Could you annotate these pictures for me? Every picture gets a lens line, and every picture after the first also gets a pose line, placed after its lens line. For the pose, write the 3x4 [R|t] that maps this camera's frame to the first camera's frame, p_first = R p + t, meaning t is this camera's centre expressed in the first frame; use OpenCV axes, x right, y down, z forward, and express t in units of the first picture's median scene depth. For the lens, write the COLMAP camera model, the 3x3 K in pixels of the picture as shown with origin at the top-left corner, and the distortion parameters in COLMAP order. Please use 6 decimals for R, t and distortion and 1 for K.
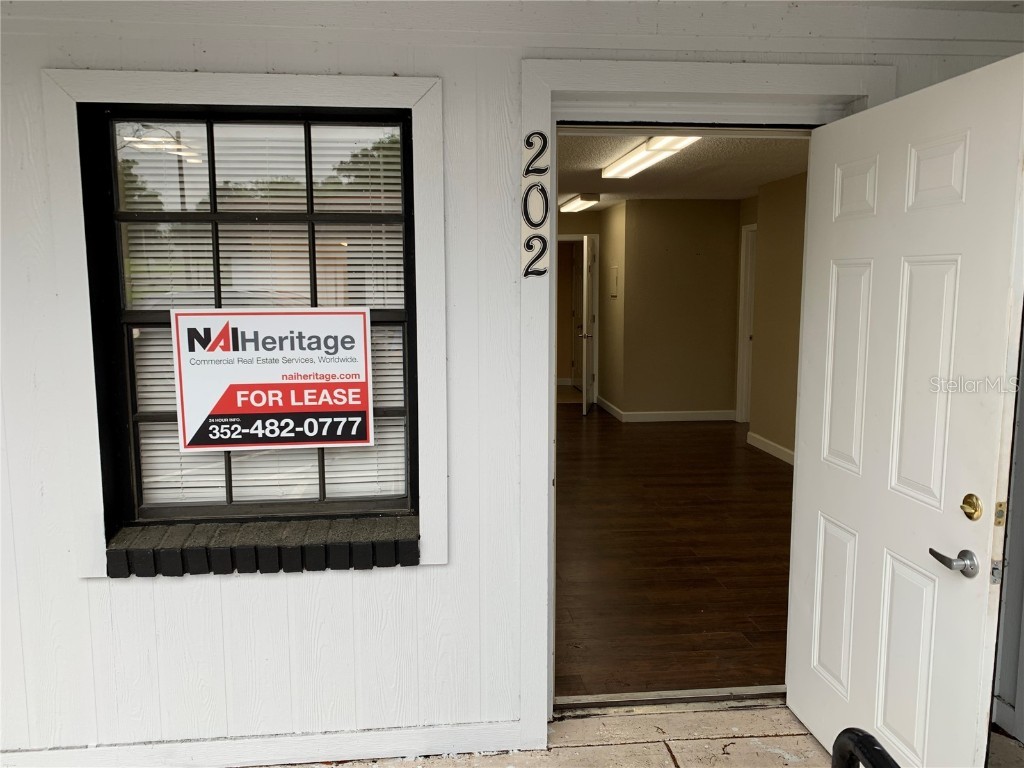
lens RADIAL K [[781.1, 0, 503.6], [0, 781.1, 380.3], [0, 0, 1]] dist [0.054382, -0.005592]
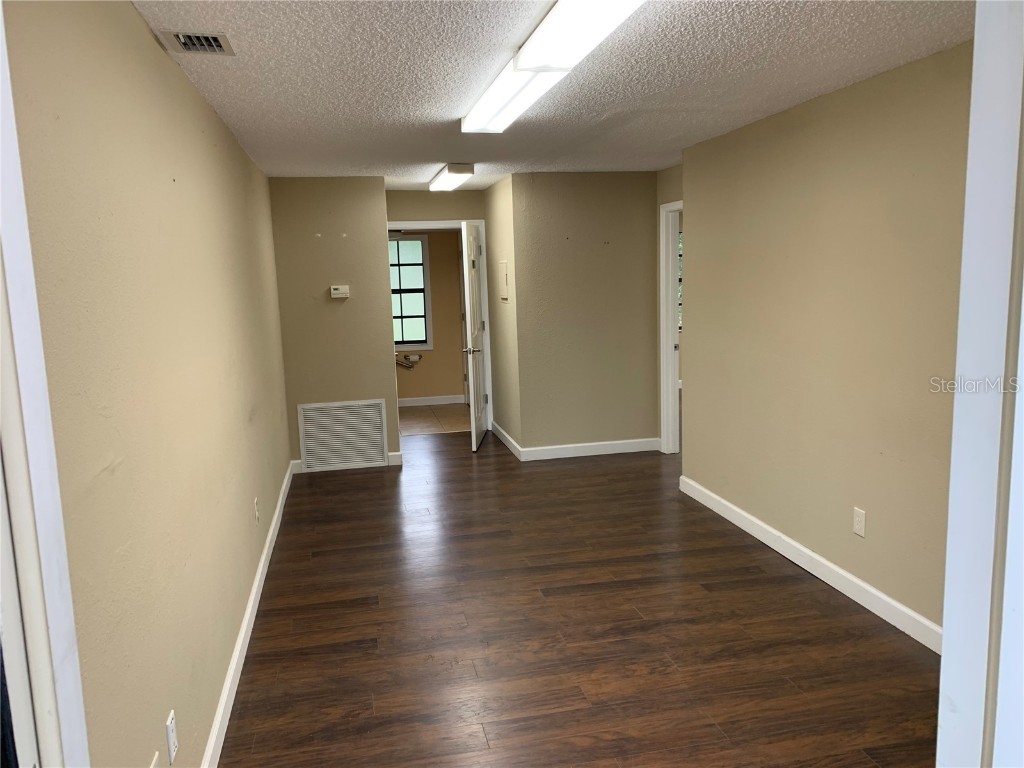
lens RADIAL K [[781.1, 0, 515.3], [0, 781.1, 388.9], [0, 0, 1]] dist [0.054382, -0.005592]
pose [[0.991708, -0.046690, 0.119730, 0.057287], [0.043625, 0.998653, 0.028095, -0.041306], [-0.120881, -0.022639, 0.992409, 0.233826]]
